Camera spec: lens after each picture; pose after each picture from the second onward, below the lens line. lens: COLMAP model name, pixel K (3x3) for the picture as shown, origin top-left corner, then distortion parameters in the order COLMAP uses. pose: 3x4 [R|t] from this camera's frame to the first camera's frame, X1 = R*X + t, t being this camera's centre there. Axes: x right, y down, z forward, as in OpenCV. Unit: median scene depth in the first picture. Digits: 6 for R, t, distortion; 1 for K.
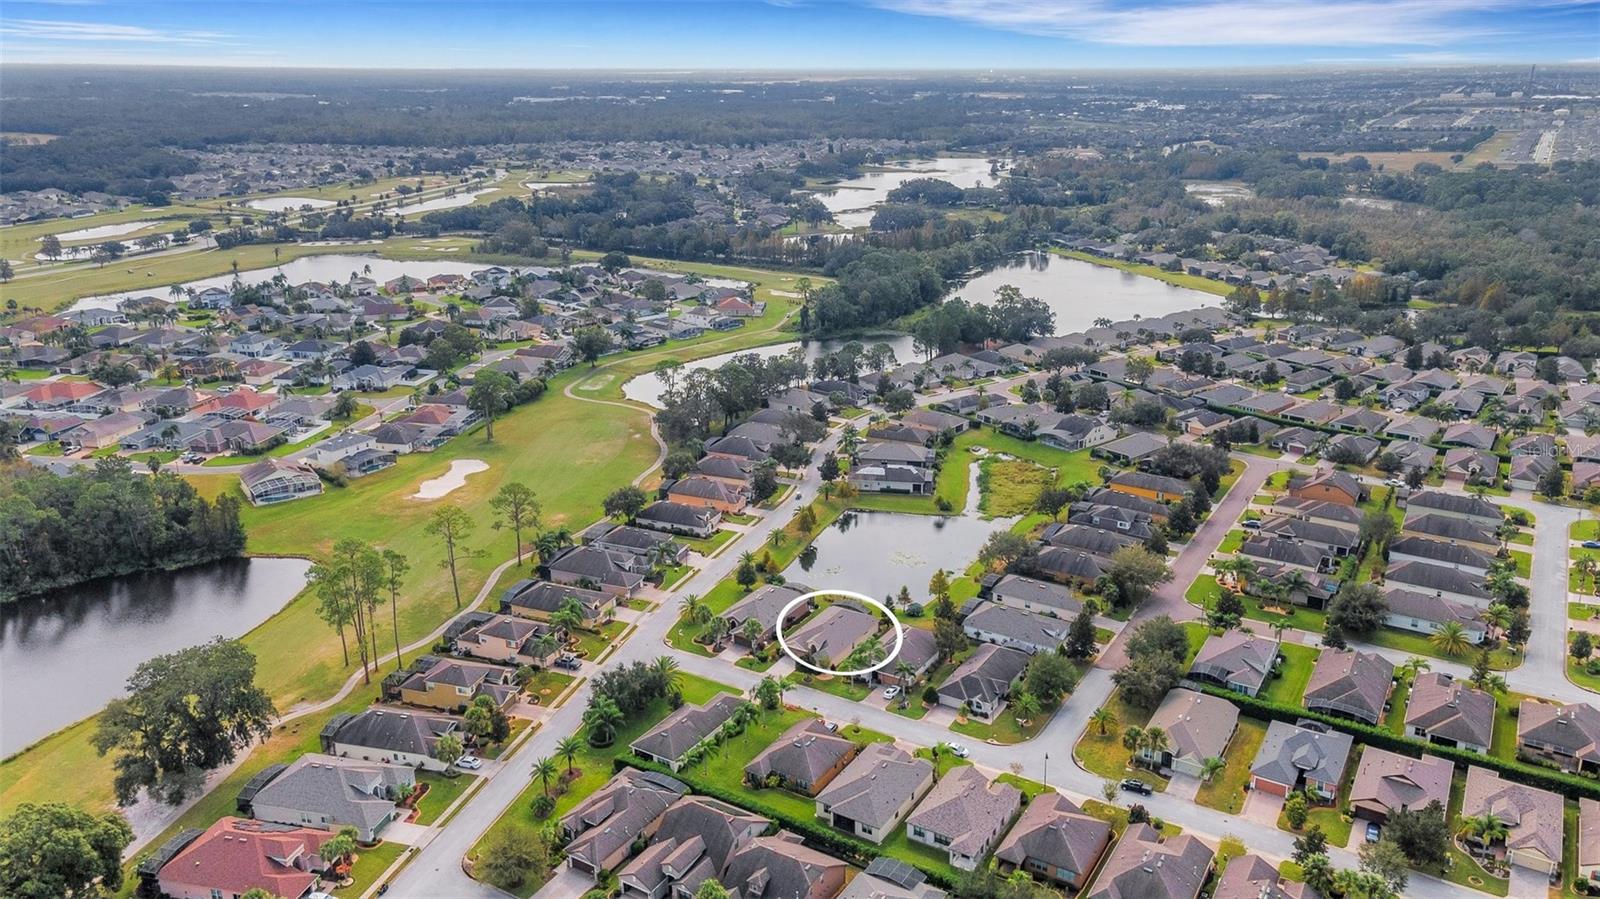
lens RADIAL K [[1162.9, 0, 804.5], [0, 1162.9, 450.9], [0, 0, 1]] dist [0.047887, -0.000872]
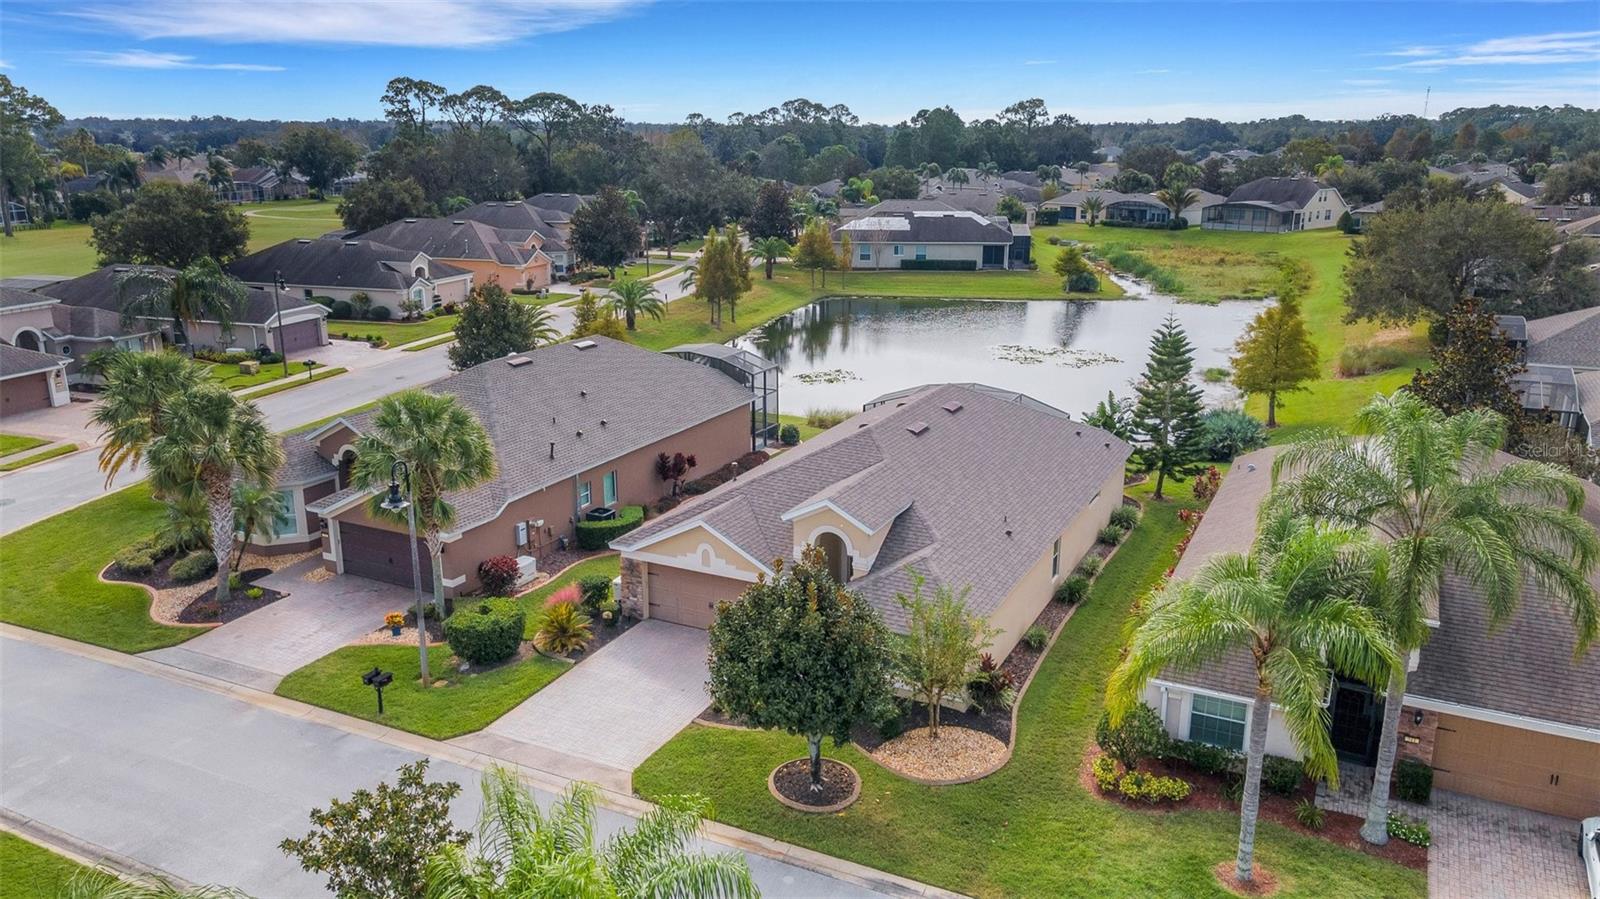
lens RADIAL K [[1162.9, 0, 804.5], [0, 1162.9, 450.9], [0, 0, 1]] dist [0.047887, -0.000872]
pose [[0.995707, -0.020303, 0.090303, -0.007761], [0.024668, 0.998568, -0.047479, 0.158457], [-0.089210, 0.049503, 0.994782, 0.827573]]
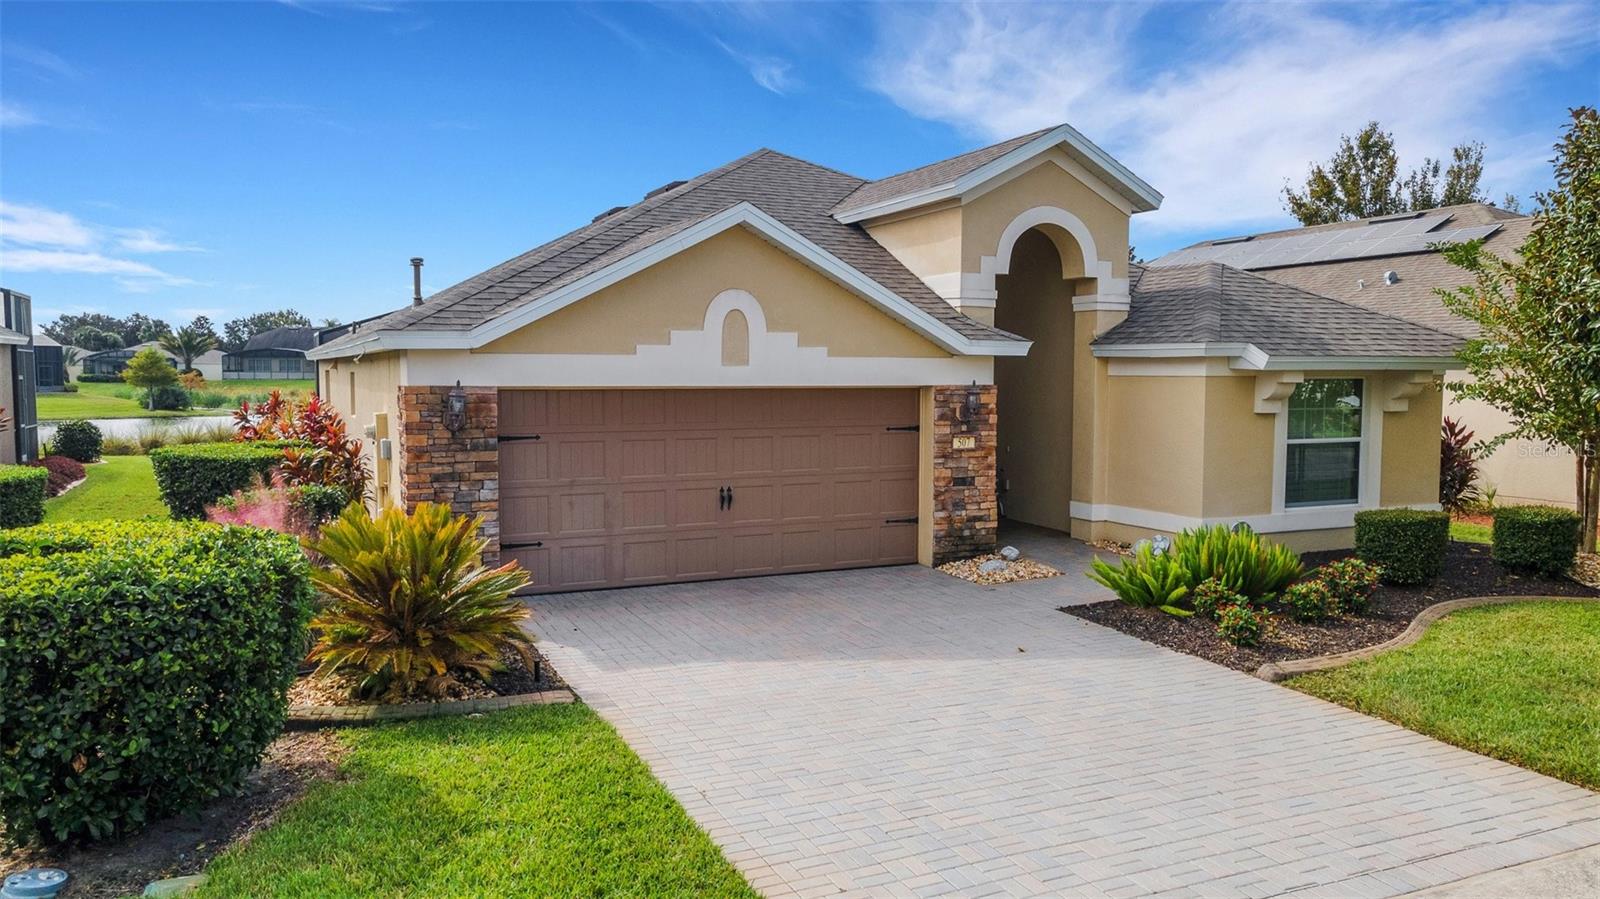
lens RADIAL K [[1162.9, 0, 804.5], [0, 1162.9, 450.9], [0, 0, 1]] dist [0.047887, -0.000872]
pose [[0.547198, -0.049988, 0.835509, -0.048131], [0.256114, 0.960335, -0.110280, 0.176022], [-0.796856, 0.274331, 0.538296, 0.952461]]
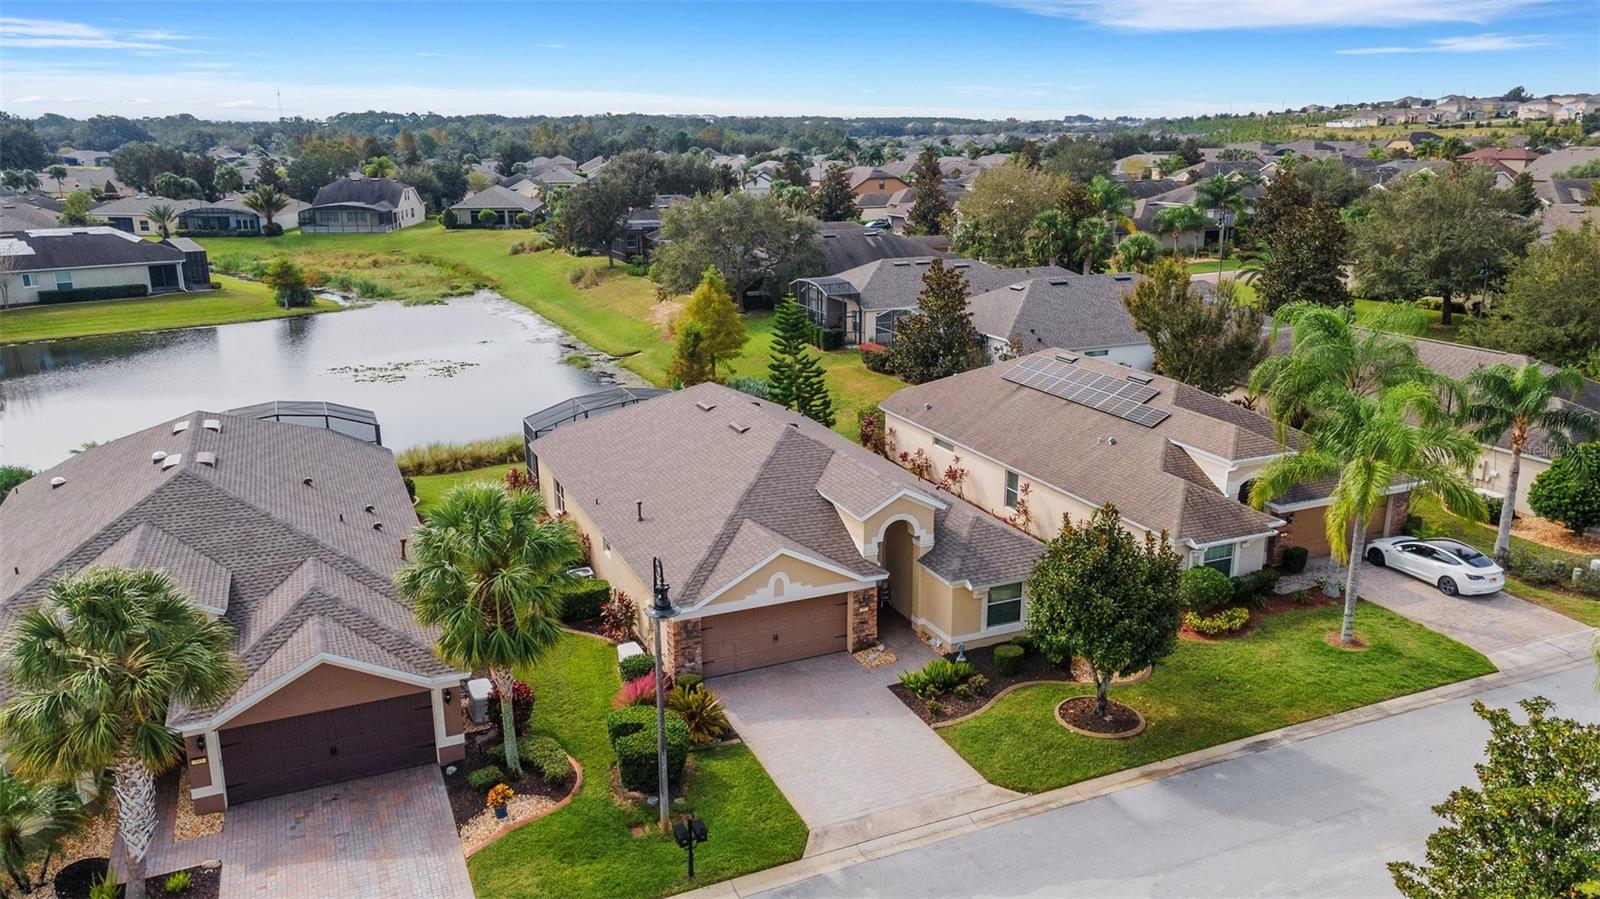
lens RADIAL K [[1162.9, 0, 804.5], [0, 1162.9, 450.9], [0, 0, 1]] dist [0.047887, -0.000872]
pose [[0.558455, -0.217480, 0.800519, -0.116223], [0.258844, 0.962524, 0.080919, 0.137974], [-0.788117, 0.162020, 0.593819, 0.890675]]
